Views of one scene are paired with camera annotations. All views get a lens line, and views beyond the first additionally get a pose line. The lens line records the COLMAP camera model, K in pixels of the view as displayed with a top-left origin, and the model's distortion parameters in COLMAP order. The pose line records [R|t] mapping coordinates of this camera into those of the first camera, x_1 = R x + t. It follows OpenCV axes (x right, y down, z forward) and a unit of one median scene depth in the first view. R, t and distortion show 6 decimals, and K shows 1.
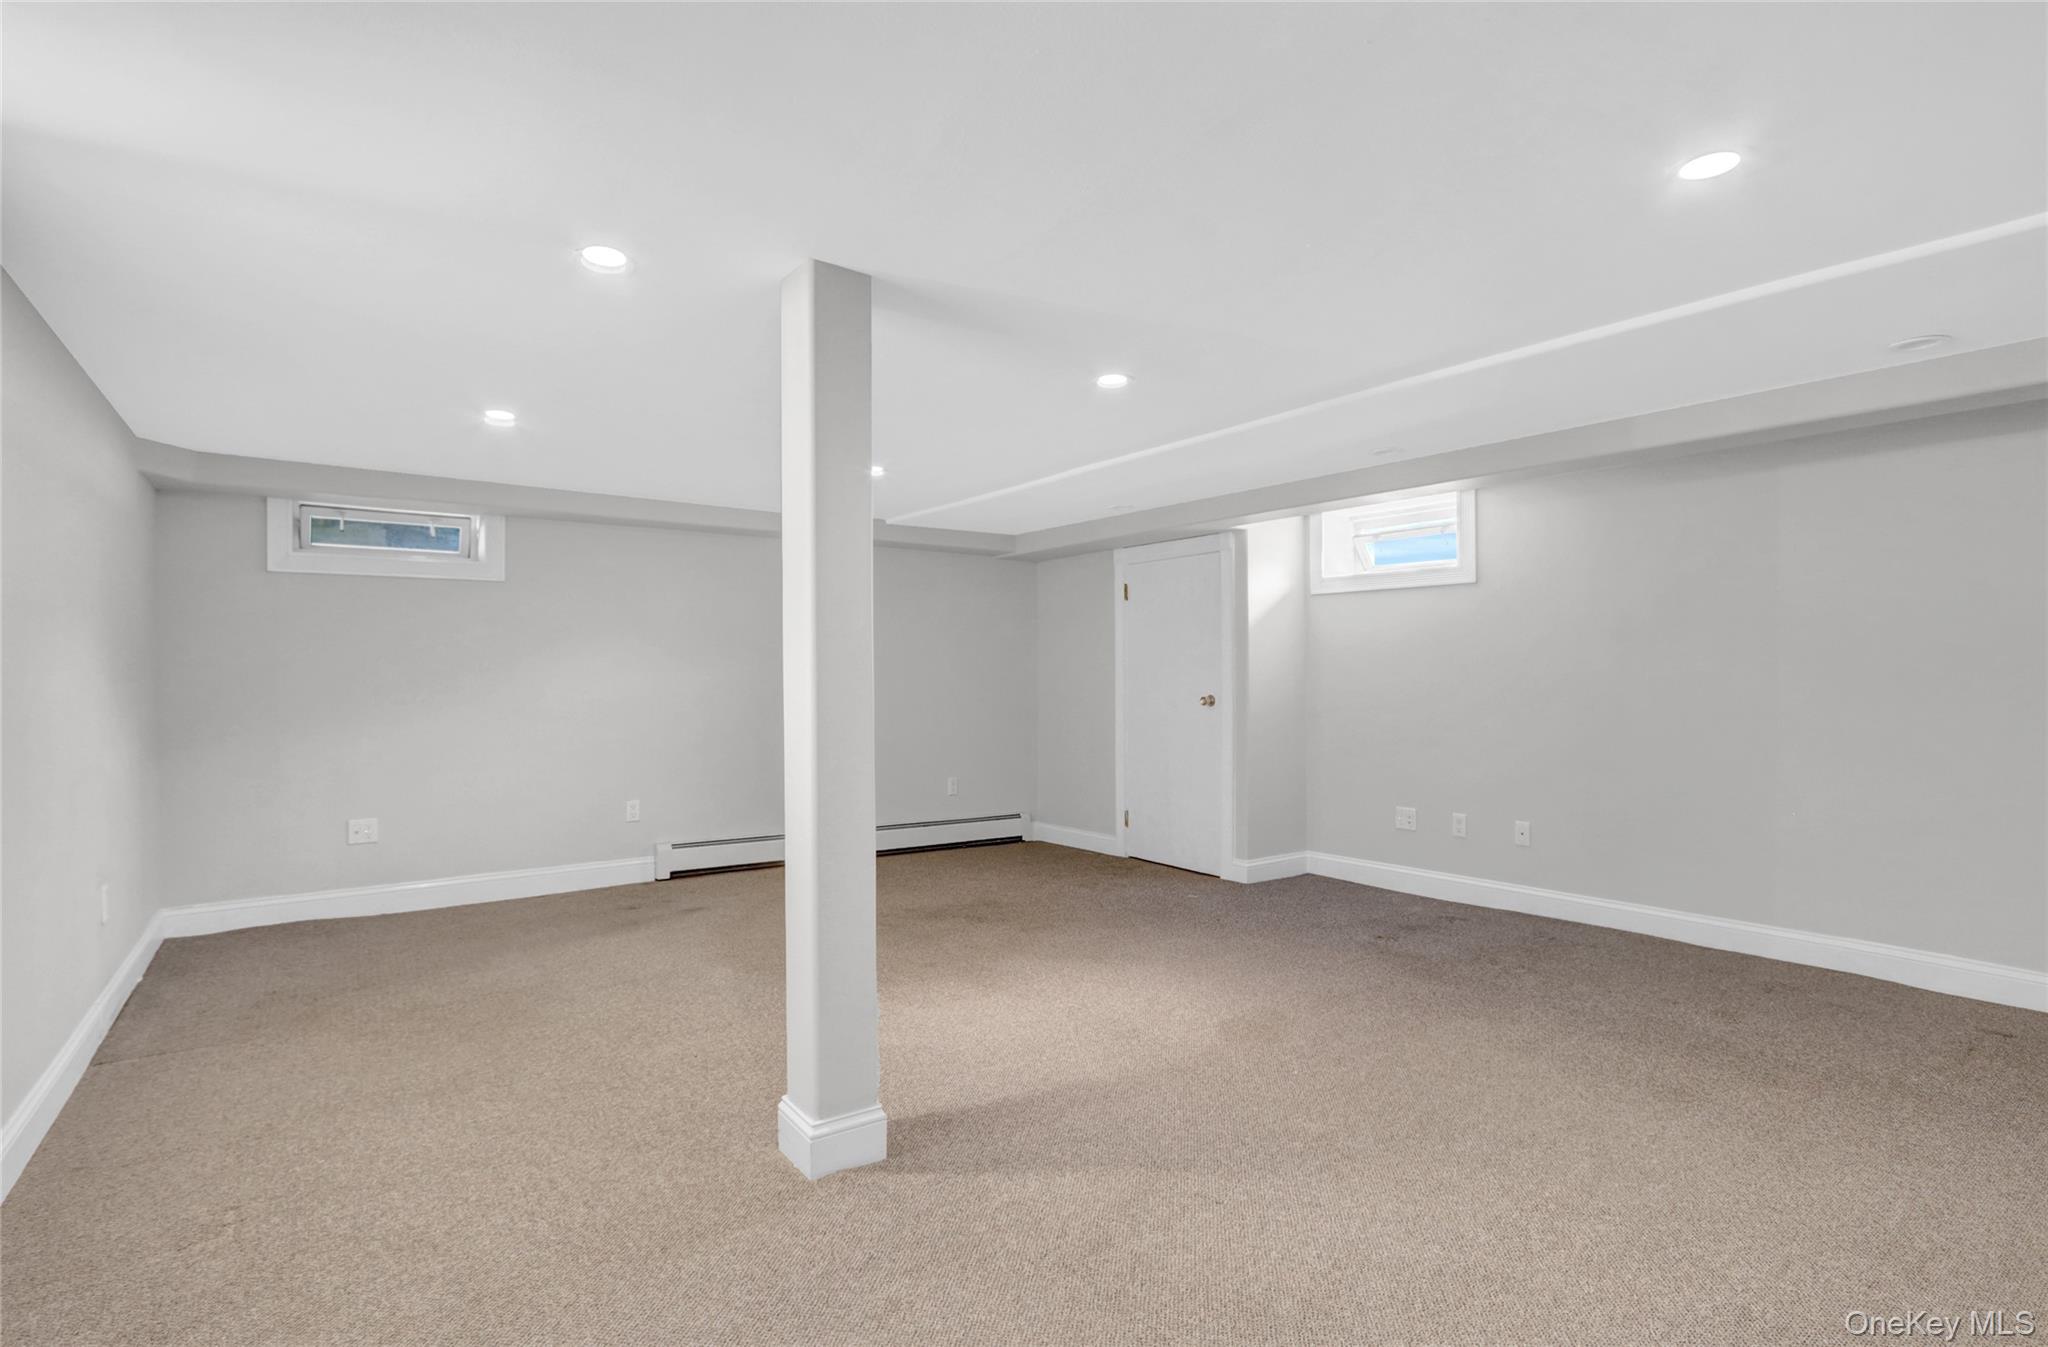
lens RADIAL K [[948.9, 0, 951.6], [0, 948.9, 671.3], [0, 0, 1]] dist [-0.014059, 0.001931]
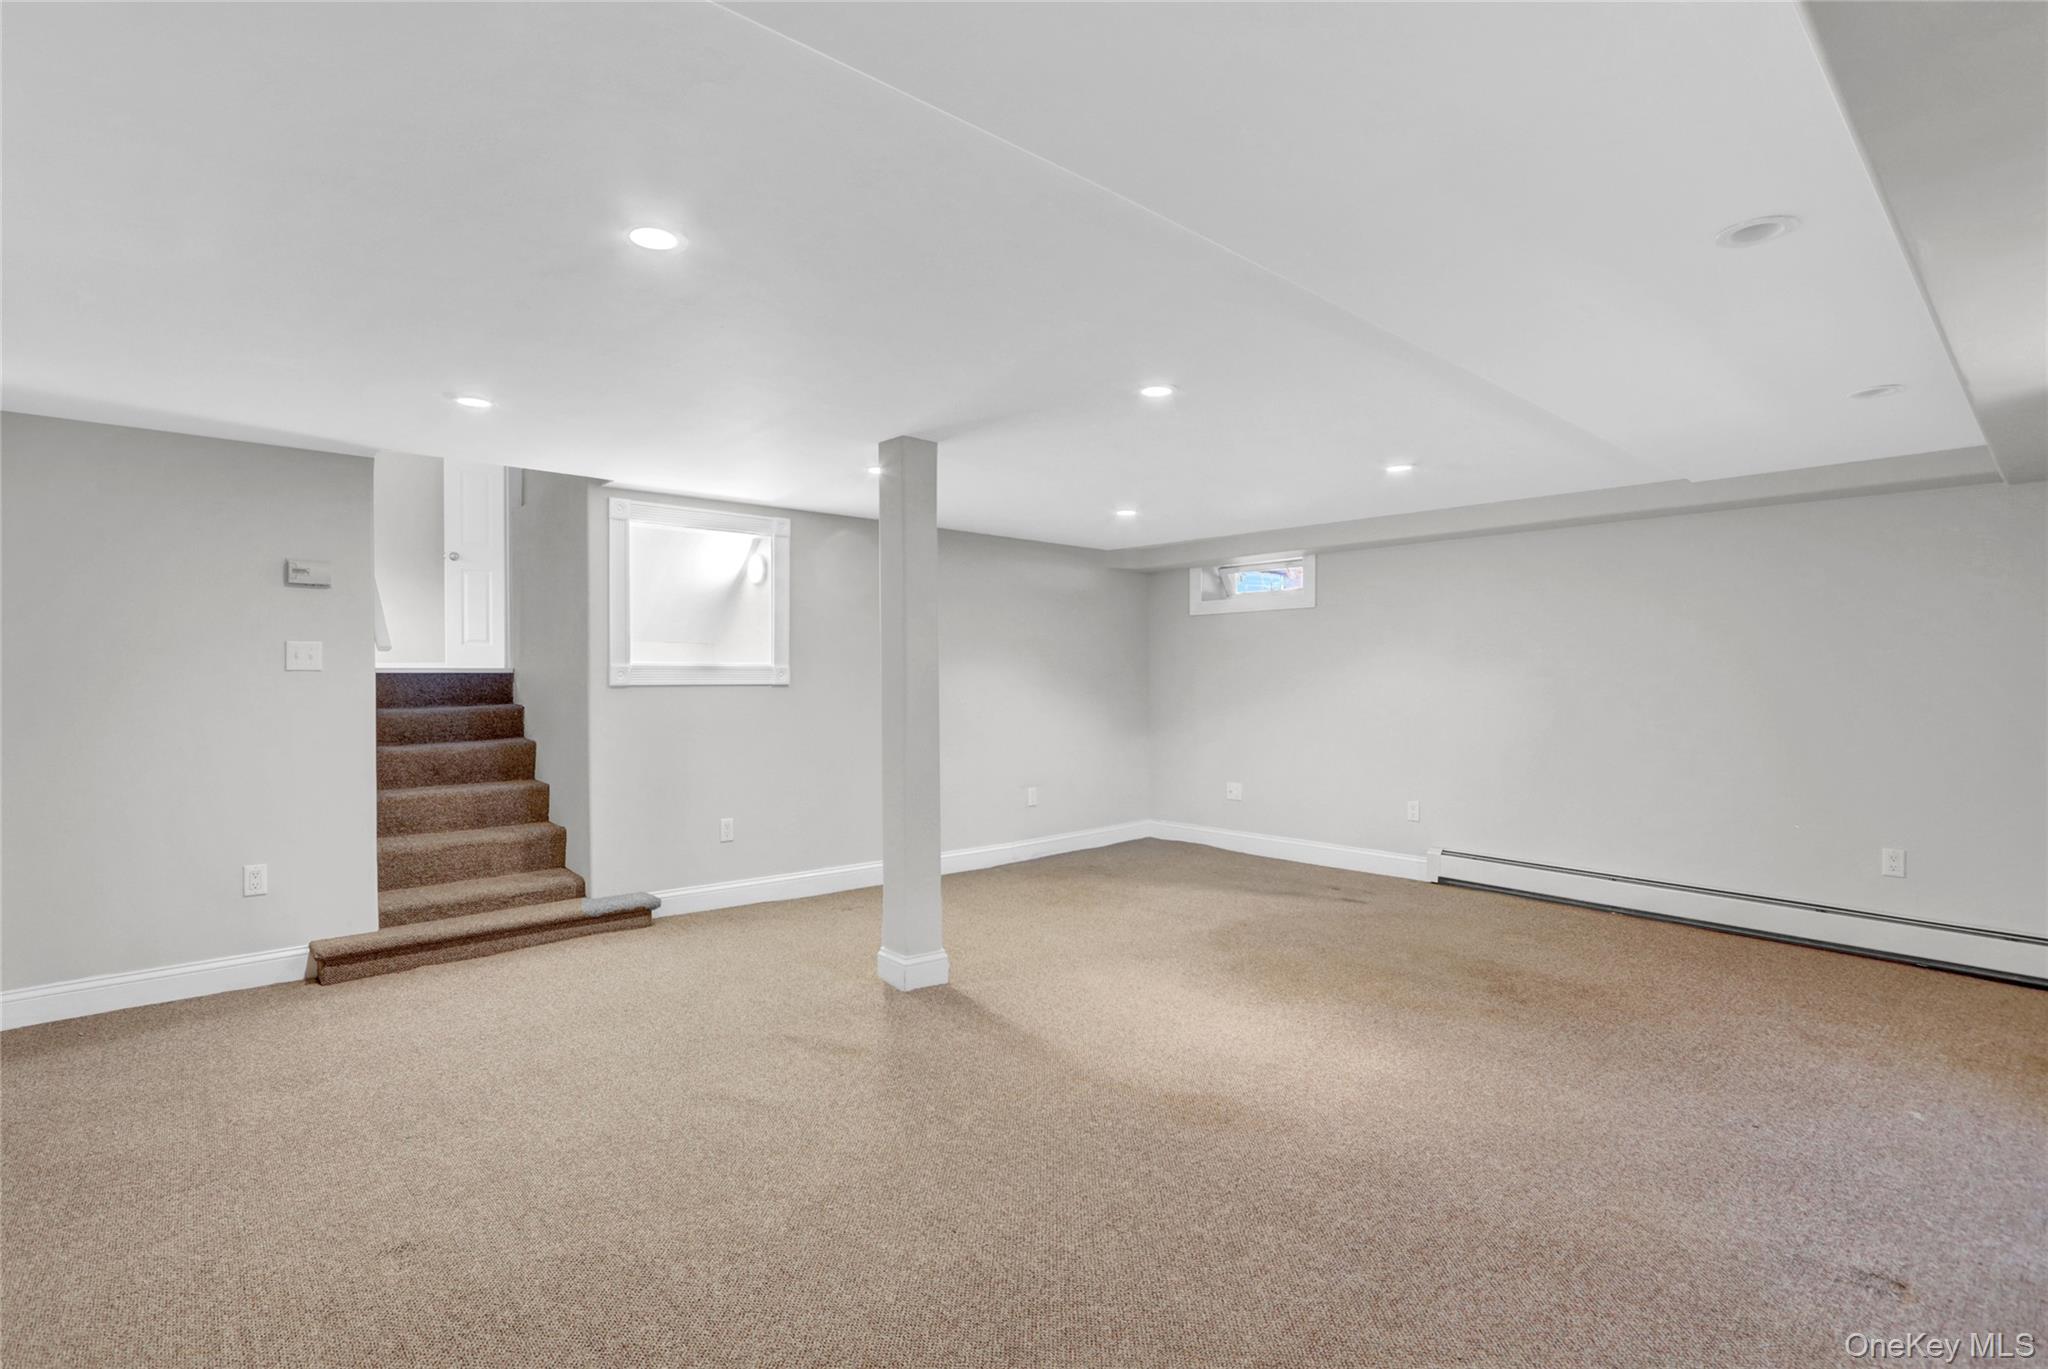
lens RADIAL K [[948.9, 0, 1022.3], [0, 948.9, 684.1], [0, 0, 1]] dist [-0.014059, 0.001931]
pose [[0.136631, 0.004174, -0.990613, 0.771060], [0.003041, 0.999985, 0.004633, -0.001416], [0.990617, -0.003646, 0.136616, 0.498928]]
